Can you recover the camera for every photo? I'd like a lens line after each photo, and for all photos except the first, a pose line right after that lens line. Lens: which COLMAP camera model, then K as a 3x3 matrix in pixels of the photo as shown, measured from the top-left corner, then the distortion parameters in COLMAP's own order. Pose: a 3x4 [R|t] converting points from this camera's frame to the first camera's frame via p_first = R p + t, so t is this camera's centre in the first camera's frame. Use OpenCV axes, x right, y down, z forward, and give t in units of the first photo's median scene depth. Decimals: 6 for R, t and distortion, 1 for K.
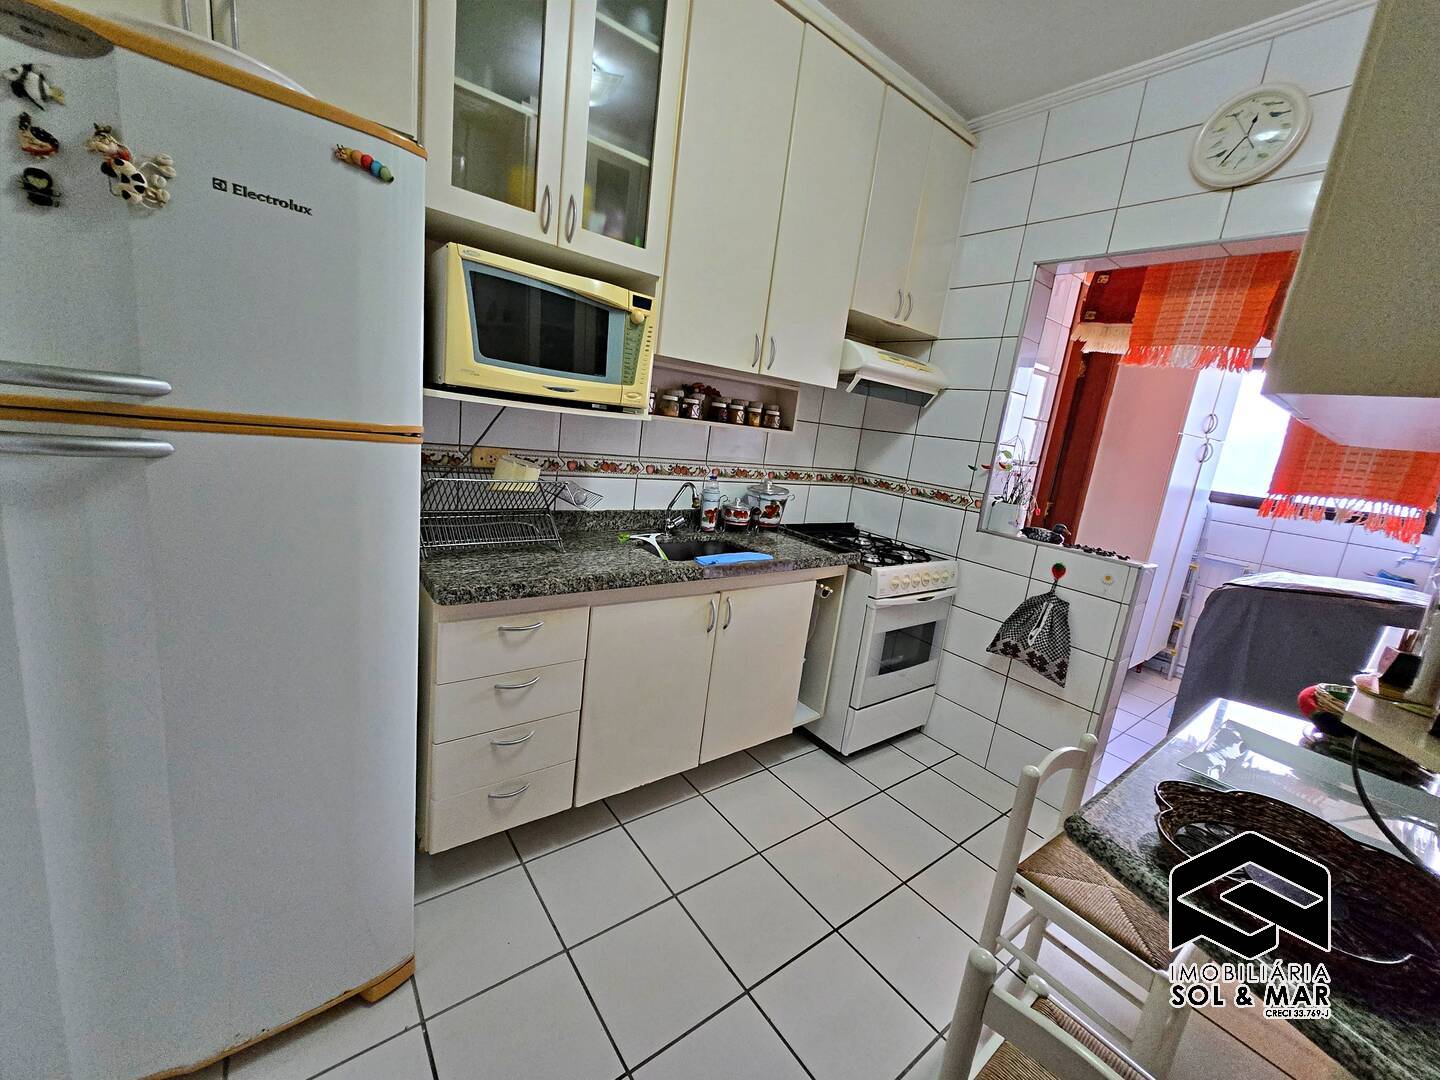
lens RADIAL K [[568.1, 0, 726.6], [0, 568.1, 528.0], [0, 0, 1]] dist [-0.000383, -0.001038]
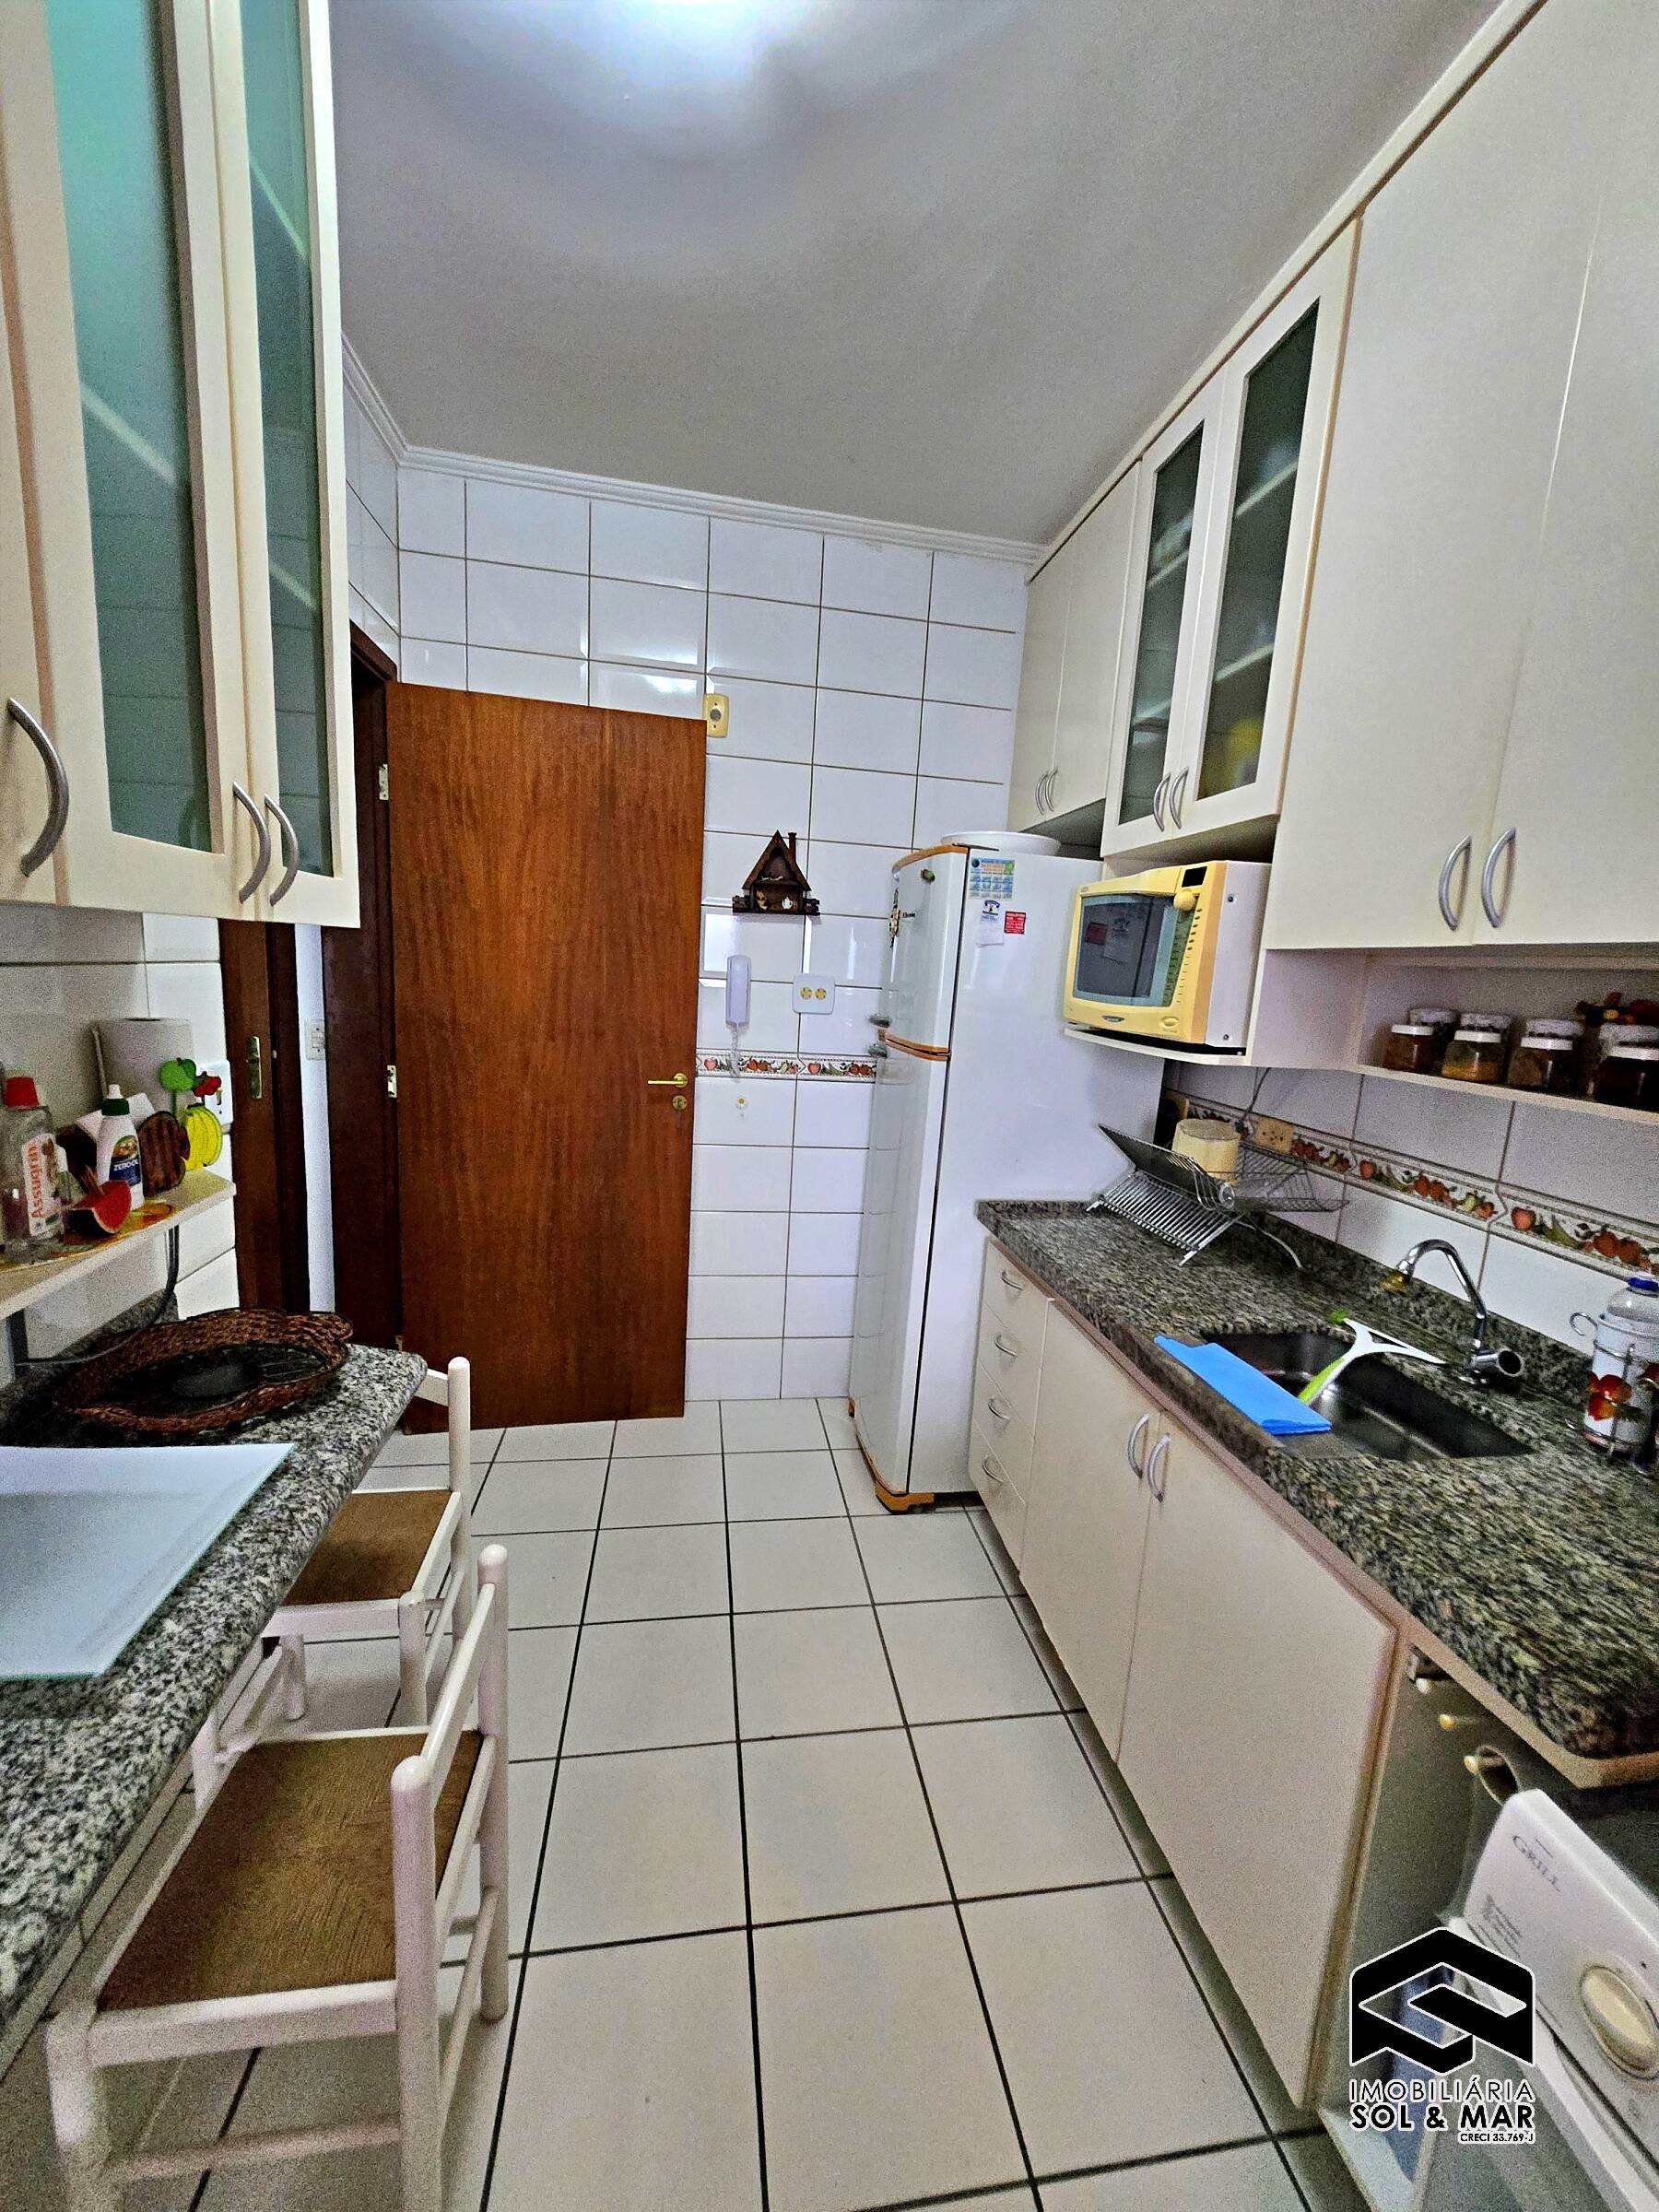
lens RADIAL K [[872.7, 0, 842.1], [0, 872.7, 1119.9], [0, 0, 1]] dist [-0.000383, -0.001038]
pose [[-0.476459, 0.009814, -0.879142, 0.694233], [-0.273809, 0.948553, 0.158983, -0.149123], [0.835473, 0.316466, -0.449259, 0.937628]]
